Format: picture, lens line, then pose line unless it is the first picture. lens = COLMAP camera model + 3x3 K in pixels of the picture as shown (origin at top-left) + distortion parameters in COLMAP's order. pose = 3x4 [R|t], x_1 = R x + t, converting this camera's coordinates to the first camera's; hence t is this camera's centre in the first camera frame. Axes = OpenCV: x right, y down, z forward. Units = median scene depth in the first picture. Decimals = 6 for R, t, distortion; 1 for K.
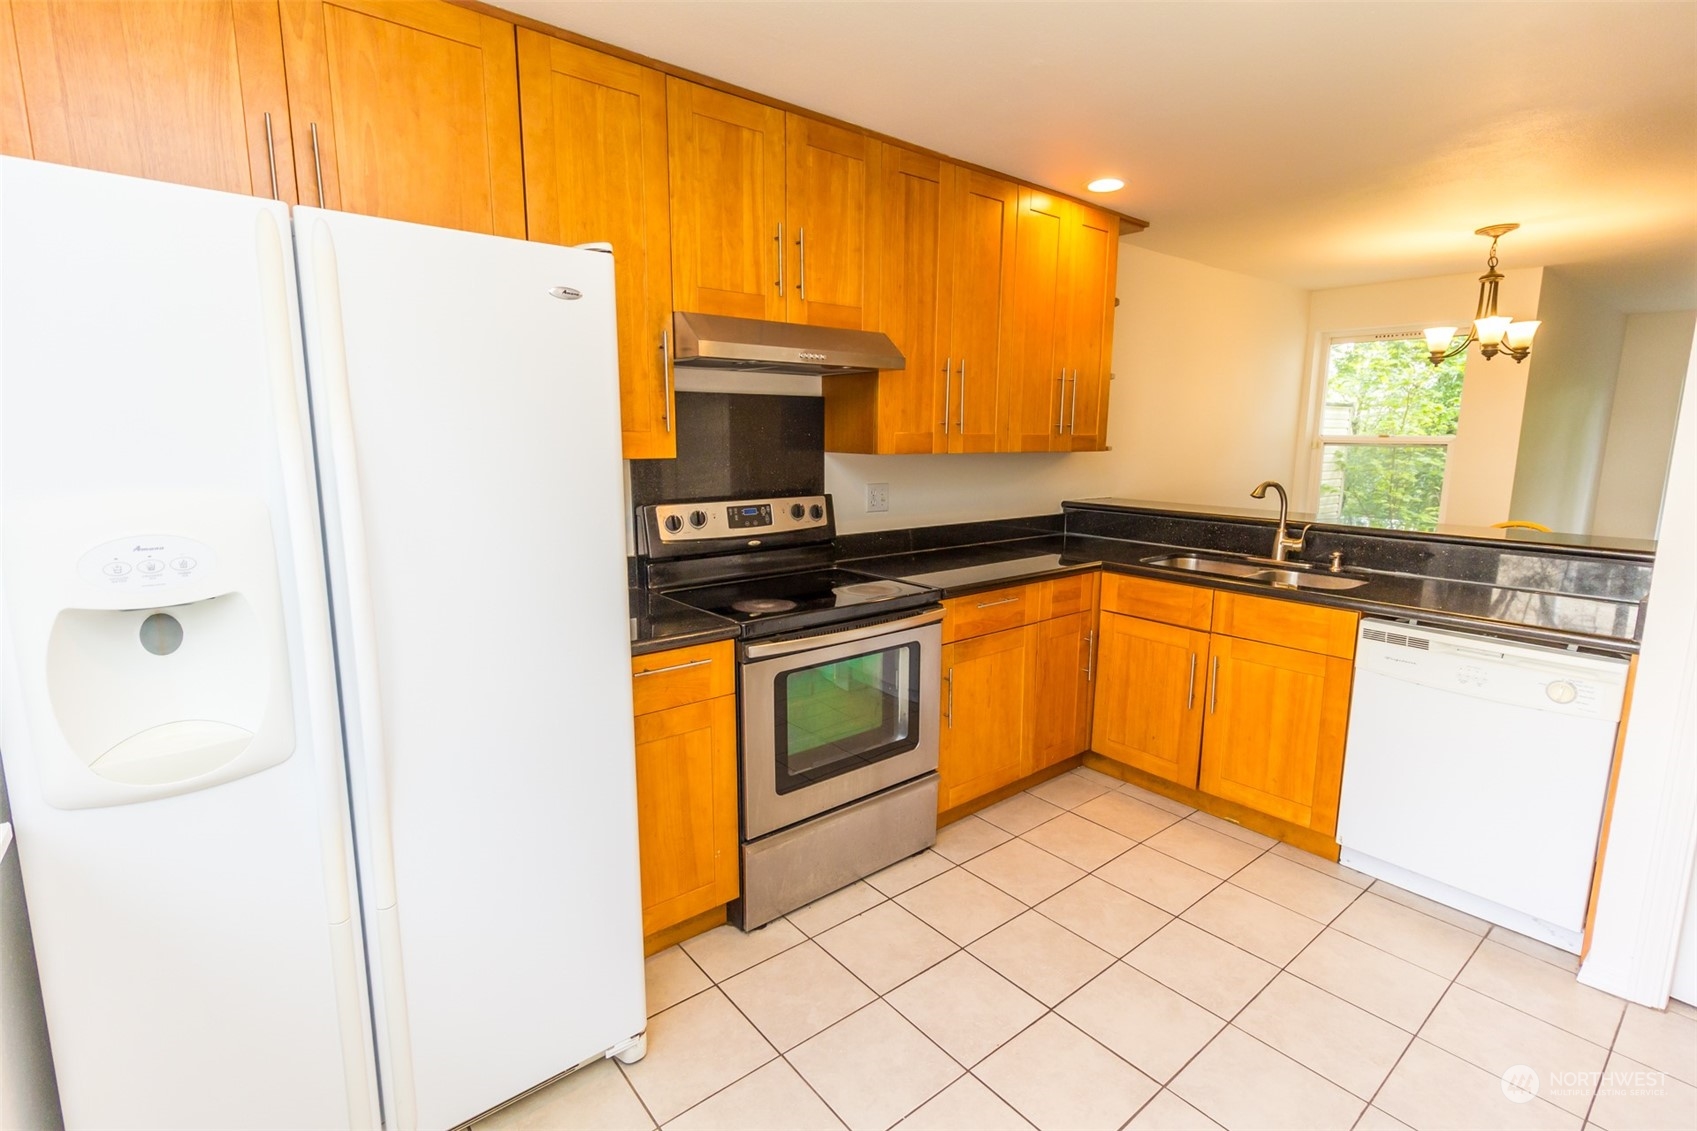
lens RADIAL K [[798.4, 0, 855.5], [0, 798.4, 560.6], [0, 0, 1]] dist [0.001191, -0.000580]
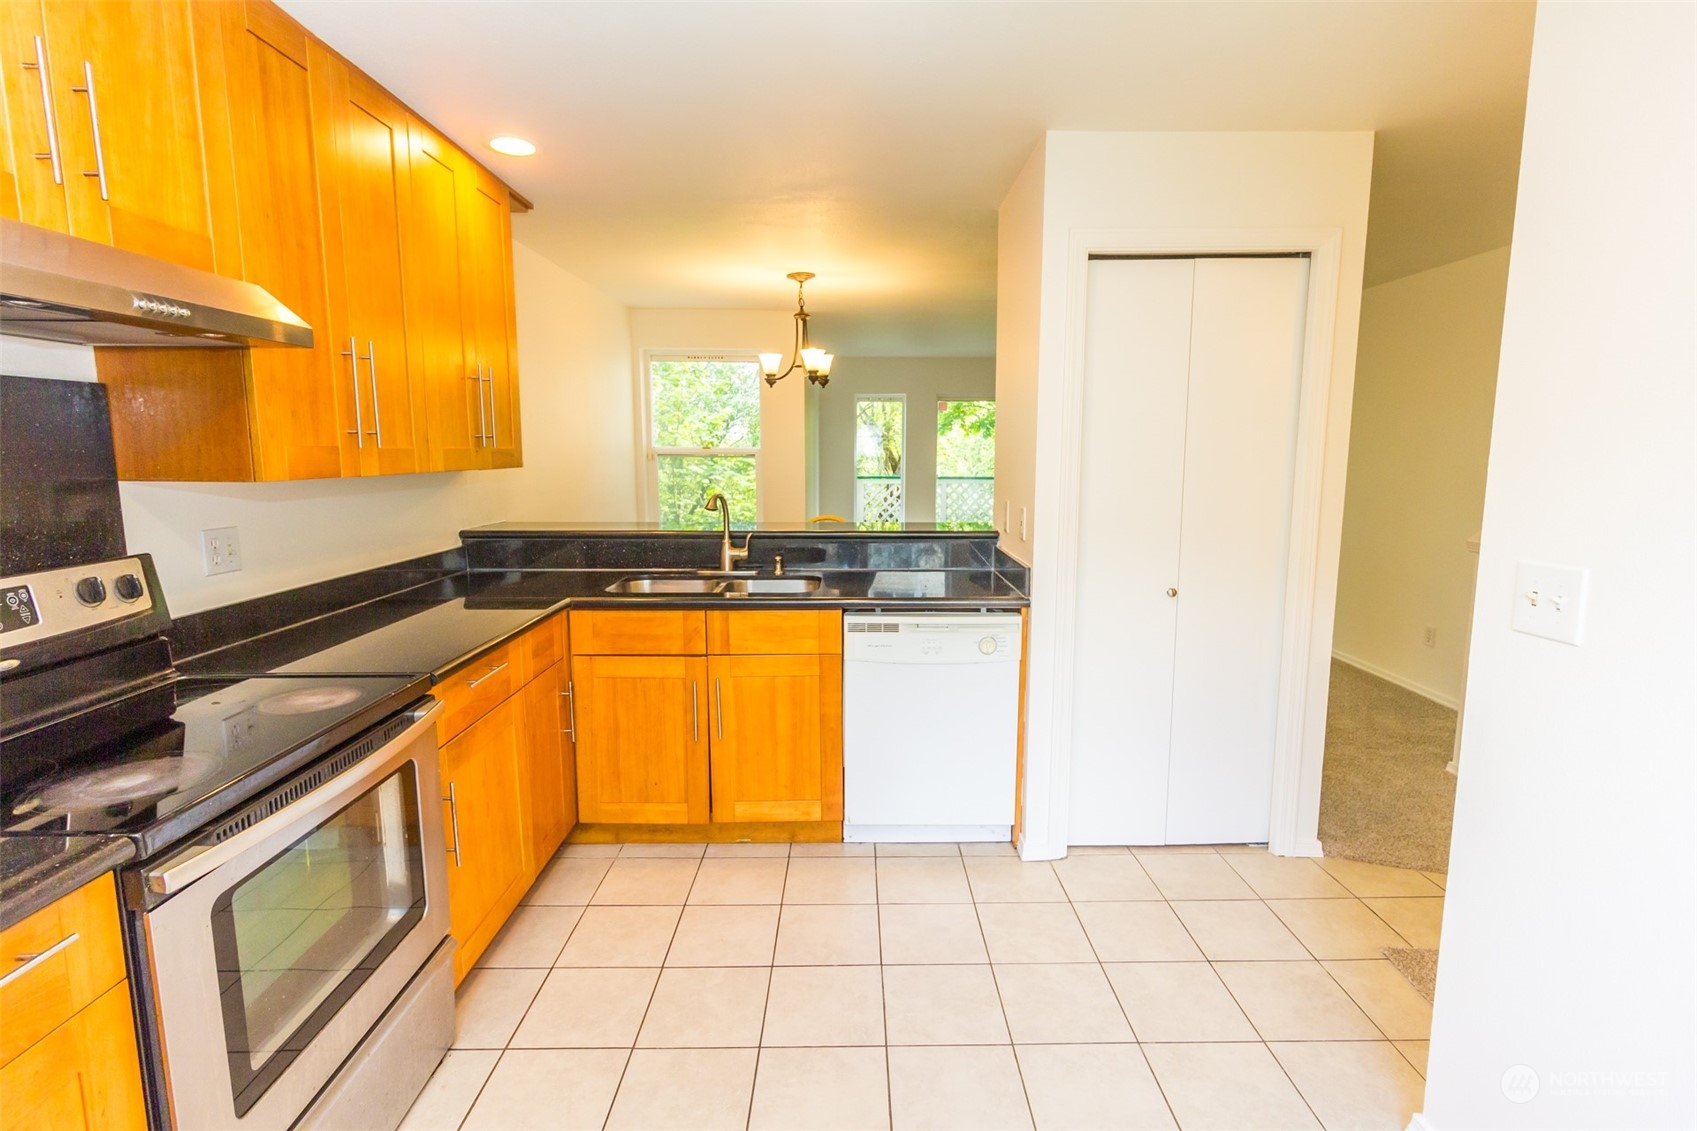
lens RADIAL K [[814.2, 0, 872.2], [0, 814.2, 557.9], [0, 0, 1]] dist [0.001540, -0.000317]
pose [[0.617300, -0.111147, 0.778837, -0.165104], [0.127641, 0.991003, 0.040258, -0.036577], [-0.776304, 0.074560, 0.625933, 0.224312]]
